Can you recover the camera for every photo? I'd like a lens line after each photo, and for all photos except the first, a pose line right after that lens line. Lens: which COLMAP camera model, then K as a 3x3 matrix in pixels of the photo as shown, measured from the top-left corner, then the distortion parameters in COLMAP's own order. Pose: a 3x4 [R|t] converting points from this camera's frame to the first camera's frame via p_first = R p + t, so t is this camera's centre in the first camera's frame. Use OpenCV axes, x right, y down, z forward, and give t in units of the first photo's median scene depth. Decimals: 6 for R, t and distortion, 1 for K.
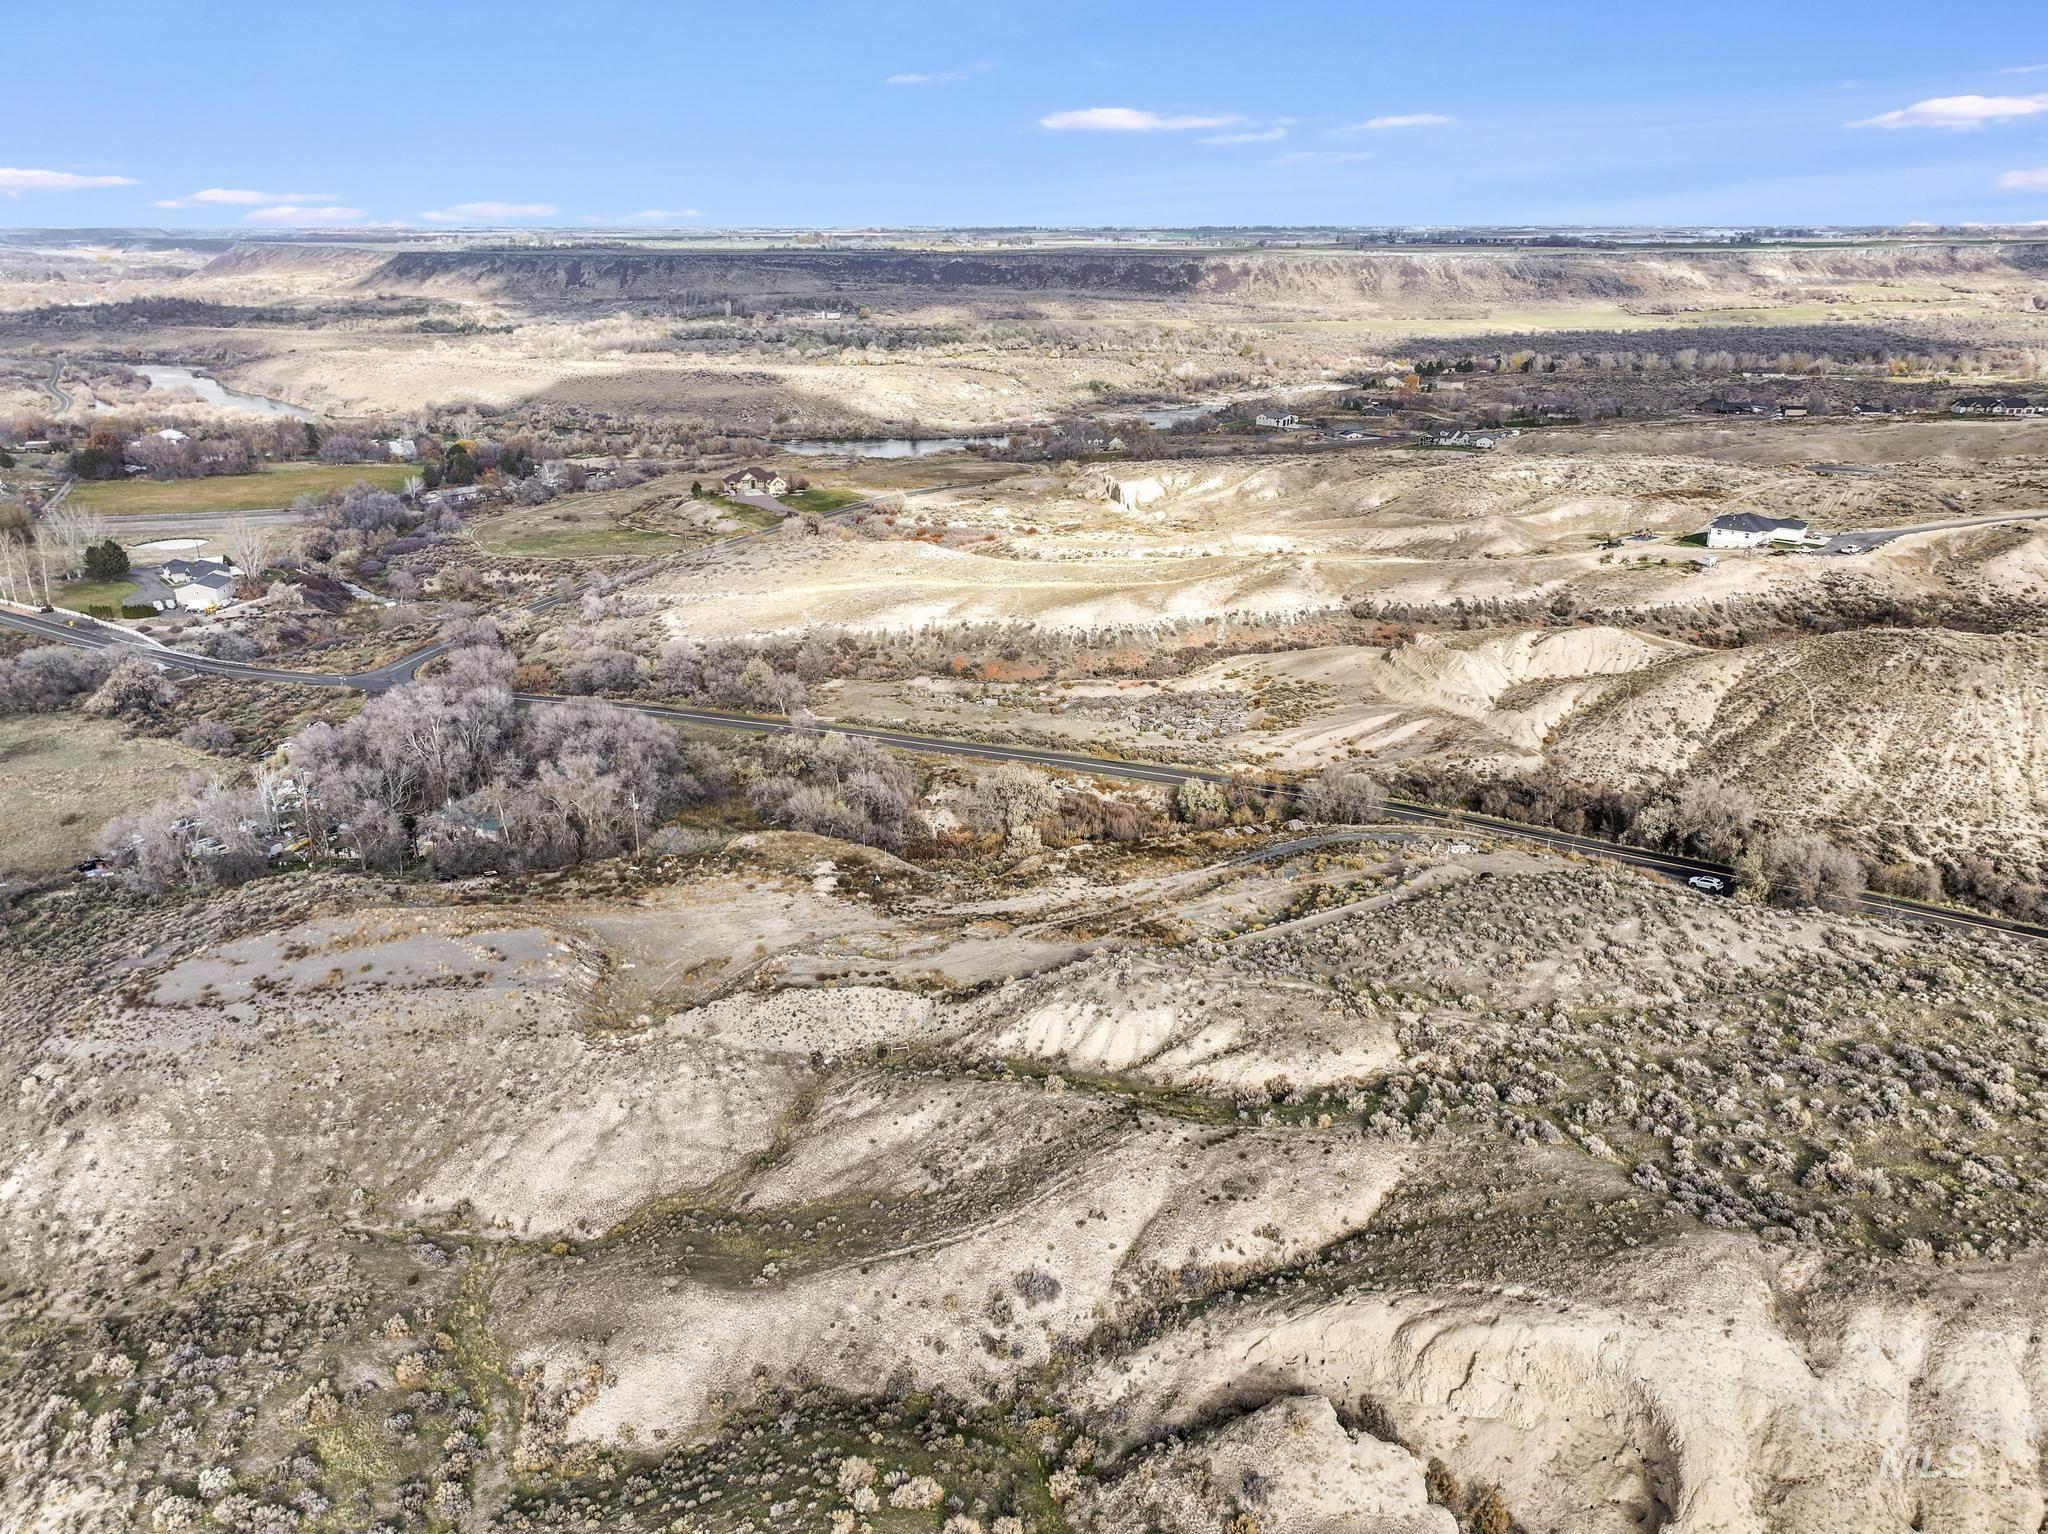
lens RADIAL K [[1432.9, 0, 1024.0], [0, 1432.9, 767.0], [0, 0, 1]] dist [0.004784, 0.008969]
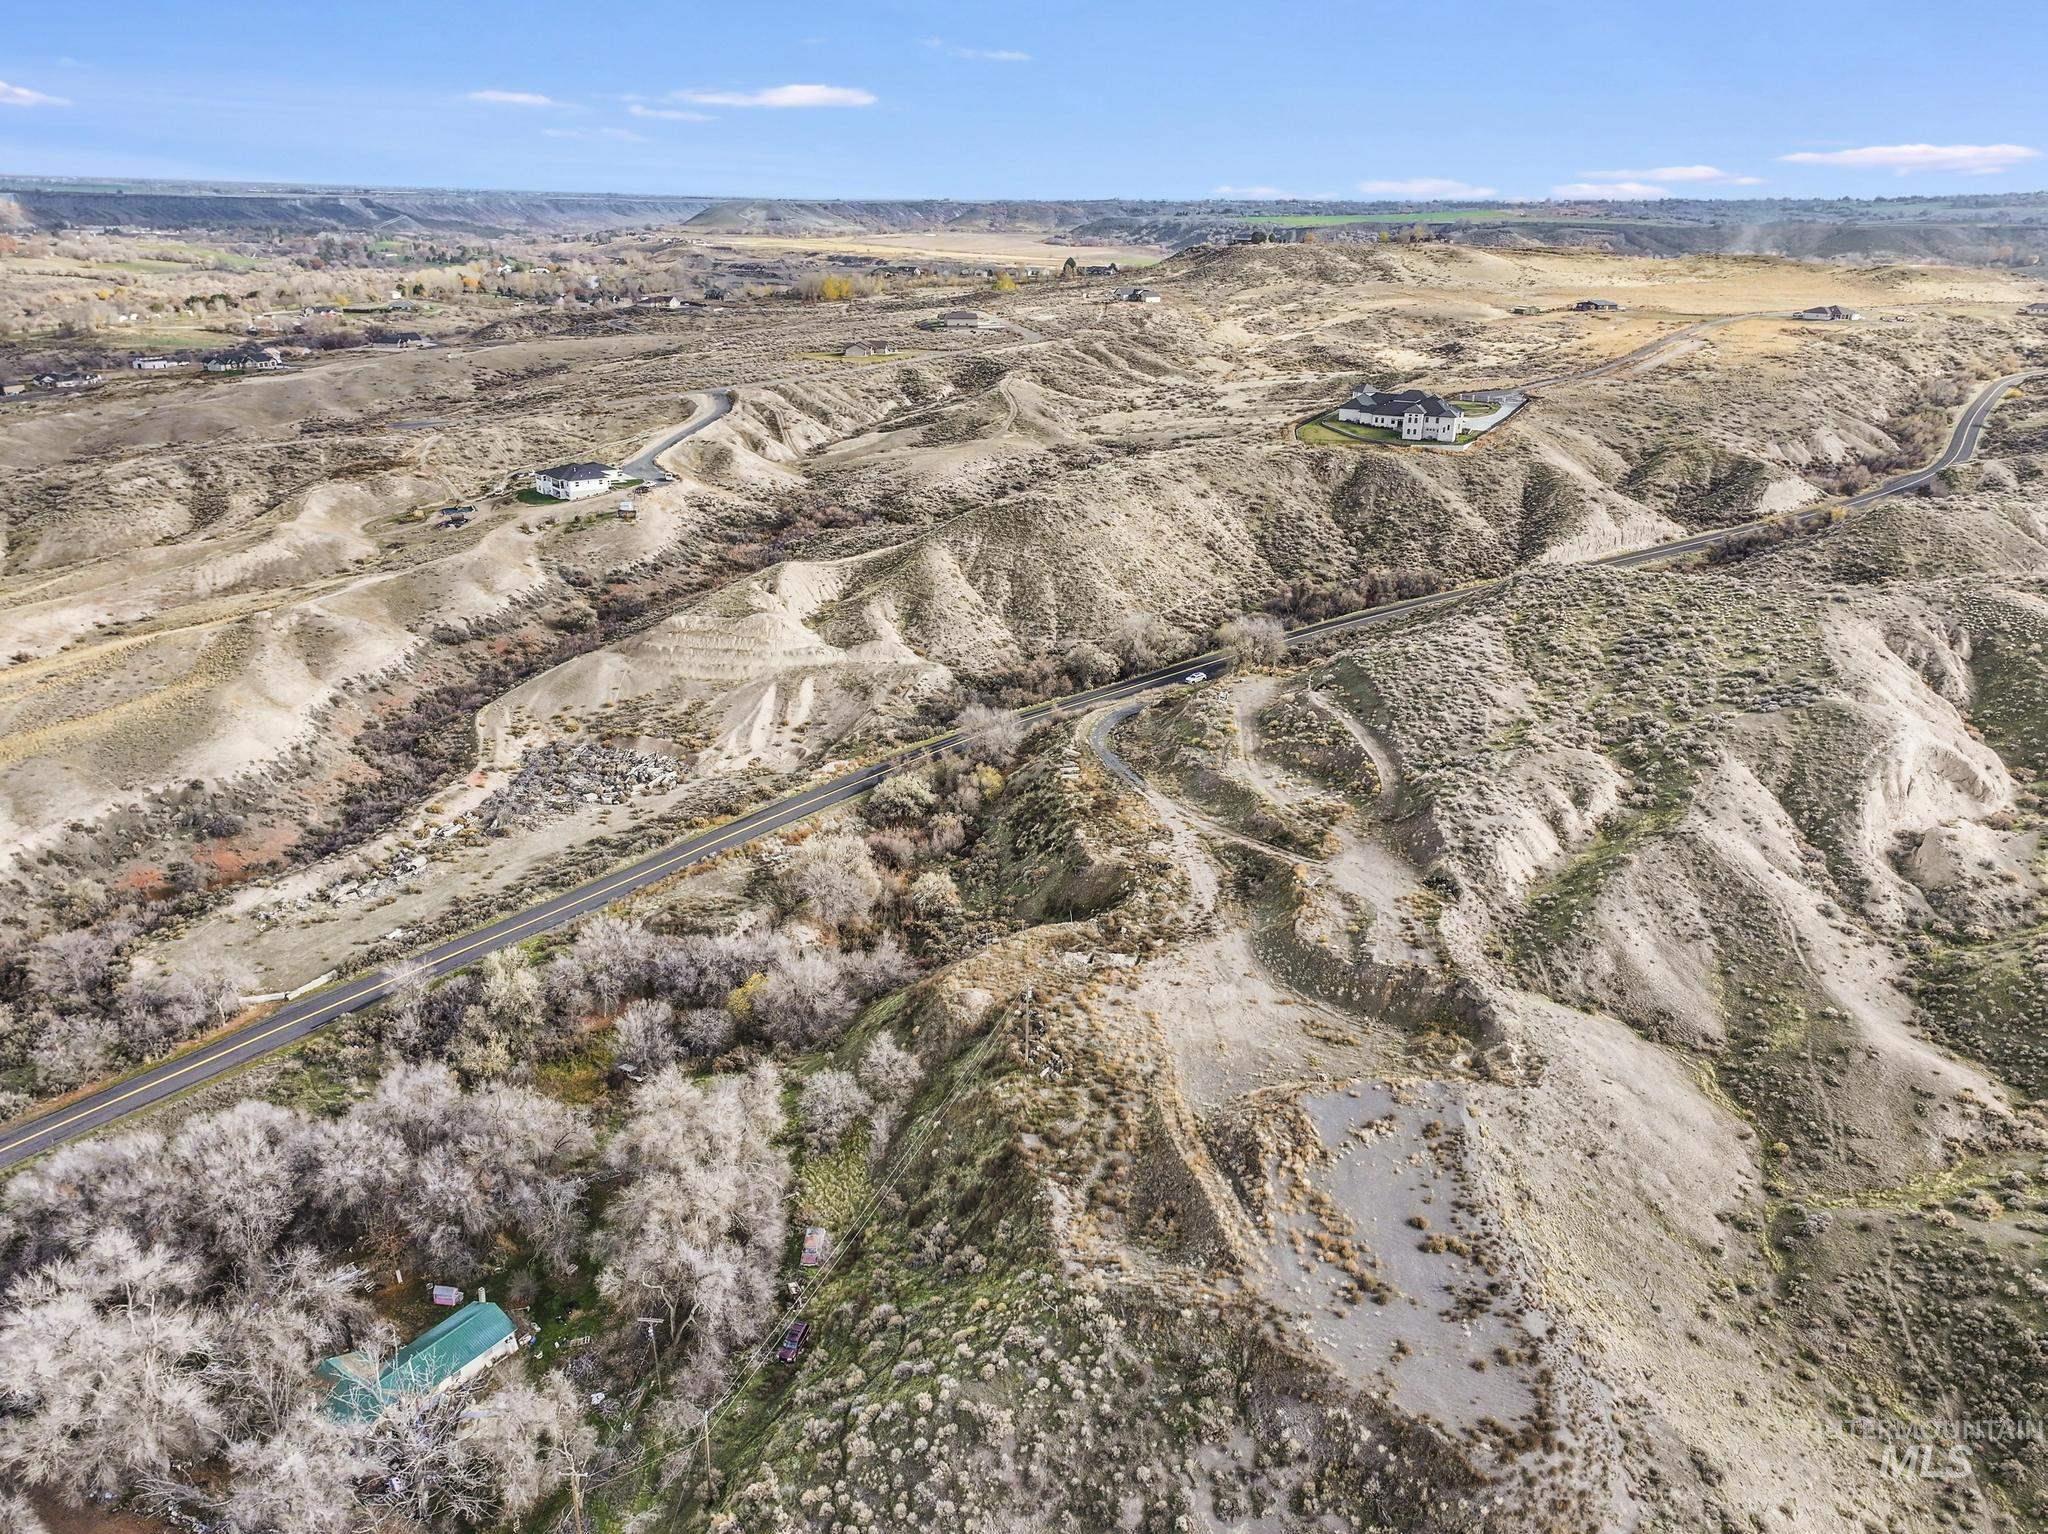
lens RADIAL K [[1477.6, 0, 1024.0], [0, 1477.6, 767.0], [0, 0, 1]] dist [0.006938, 0.002228]
pose [[0.210989, -0.341694, 0.915821, -0.586438], [0.322677, 0.908739, 0.264713, -0.177585], [-0.922694, 0.239663, 0.301991, 0.473000]]
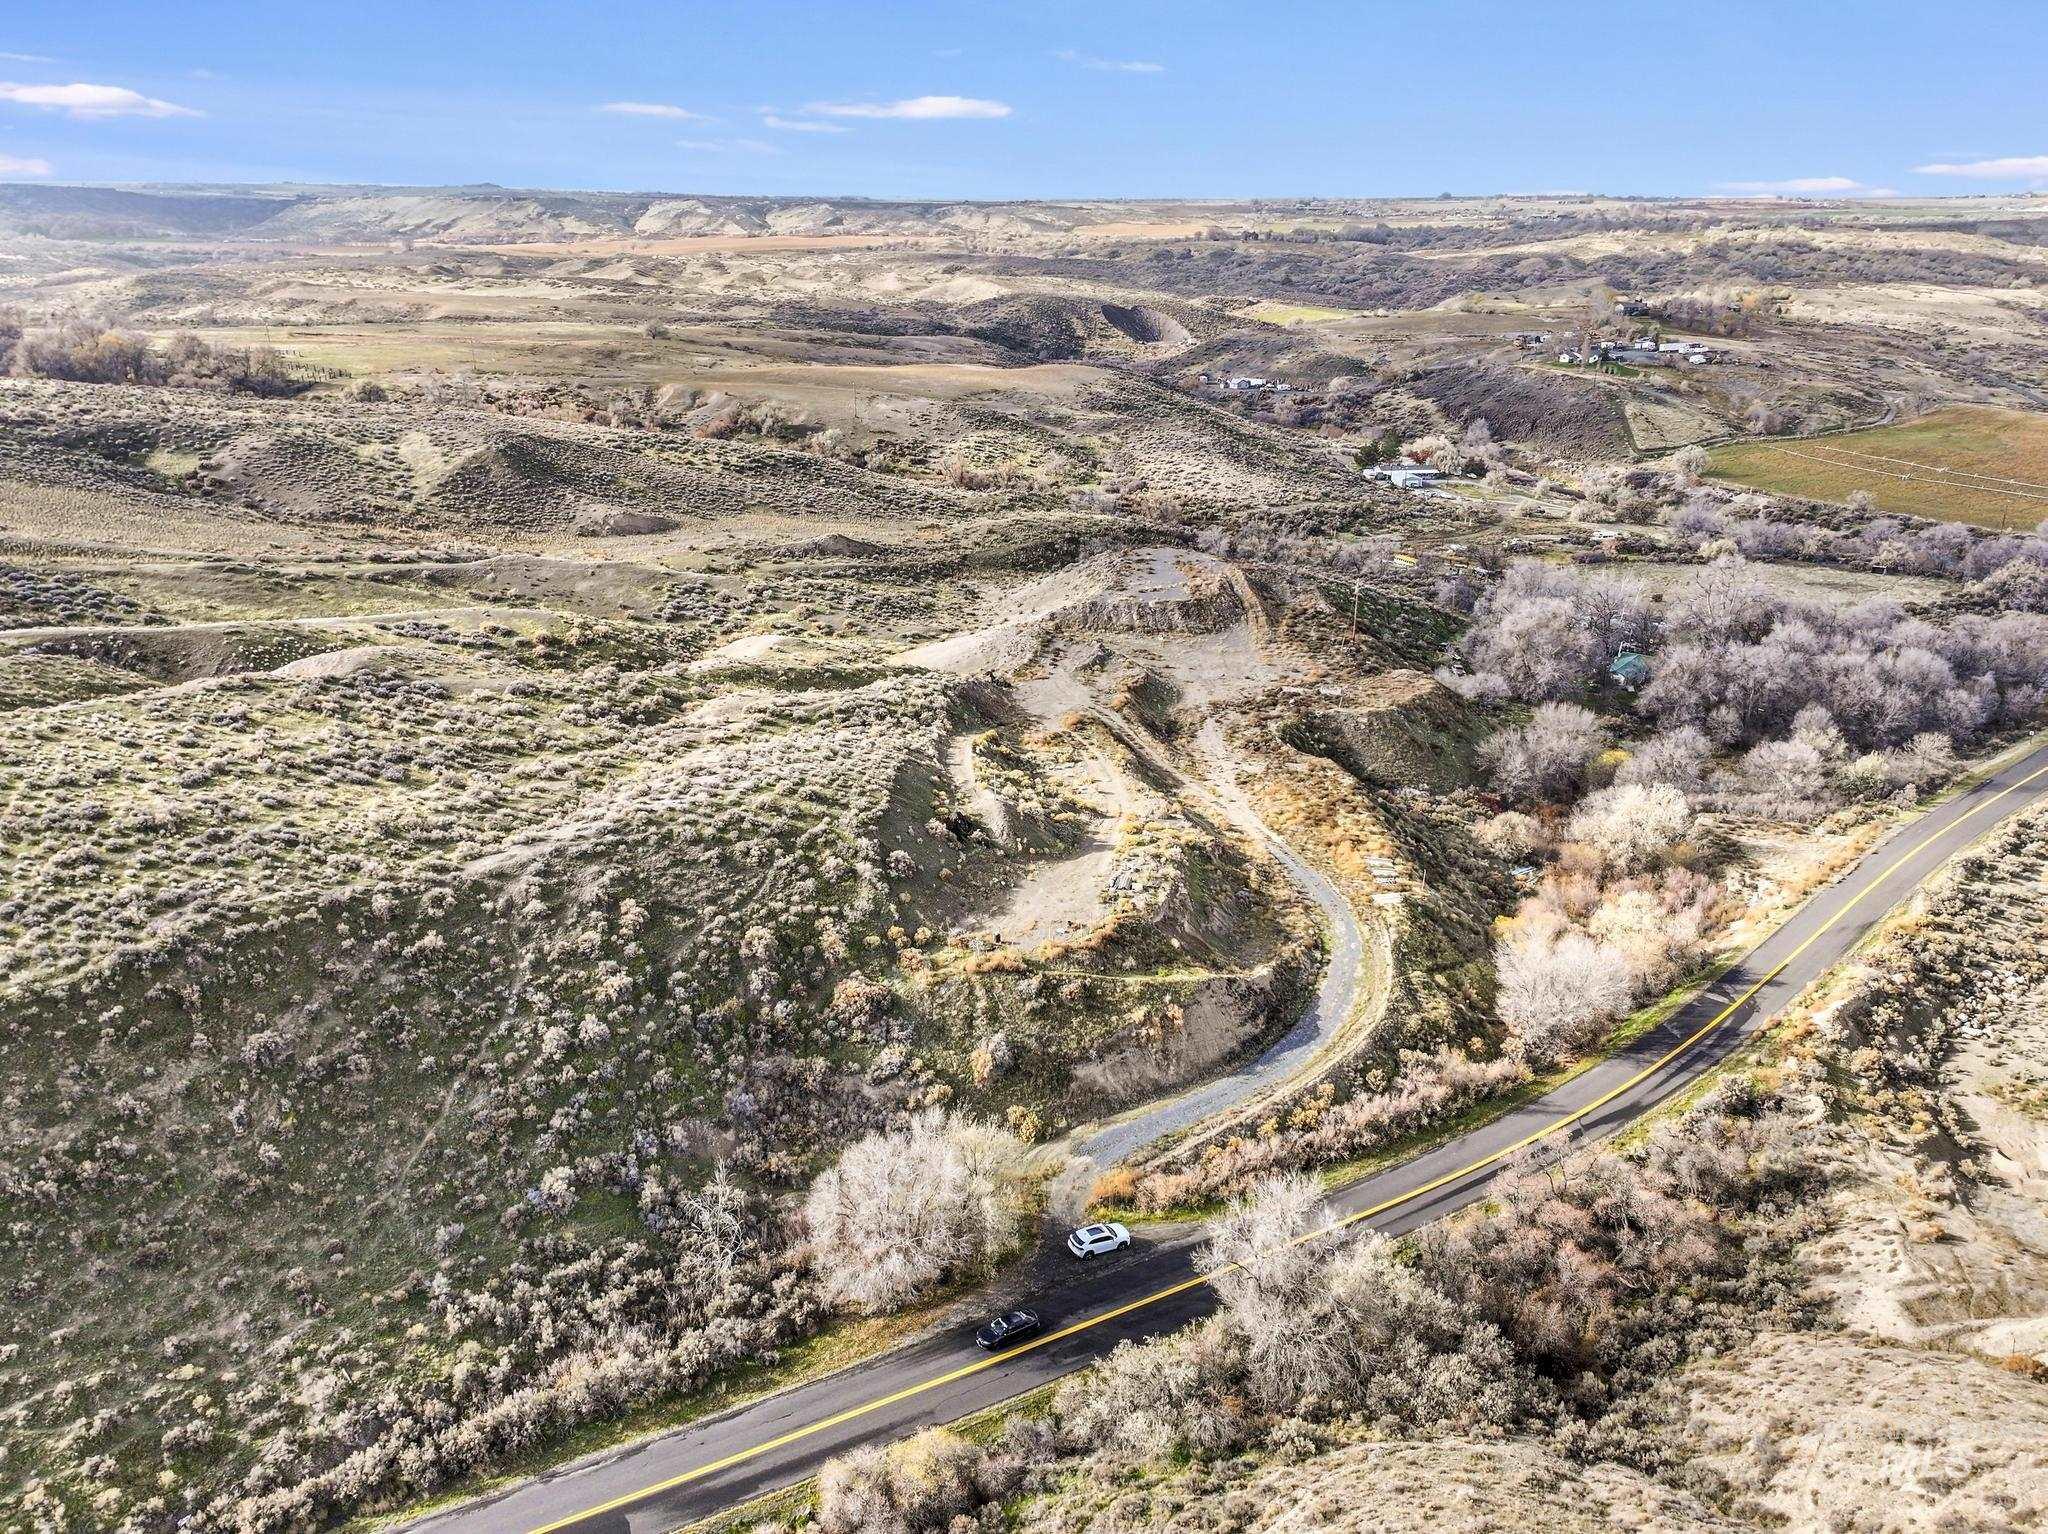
lens RADIAL K [[1455.0, 0, 1024.0], [0, 1455.0, 767.0], [0, 0, 1]] dist [0.005881, -0.001539]
pose [[-0.315022, 0.329020, -0.890229, 0.558997], [-0.327289, 0.842789, 0.427303, -0.164734], [0.890867, 0.425972, -0.157813, 0.636926]]
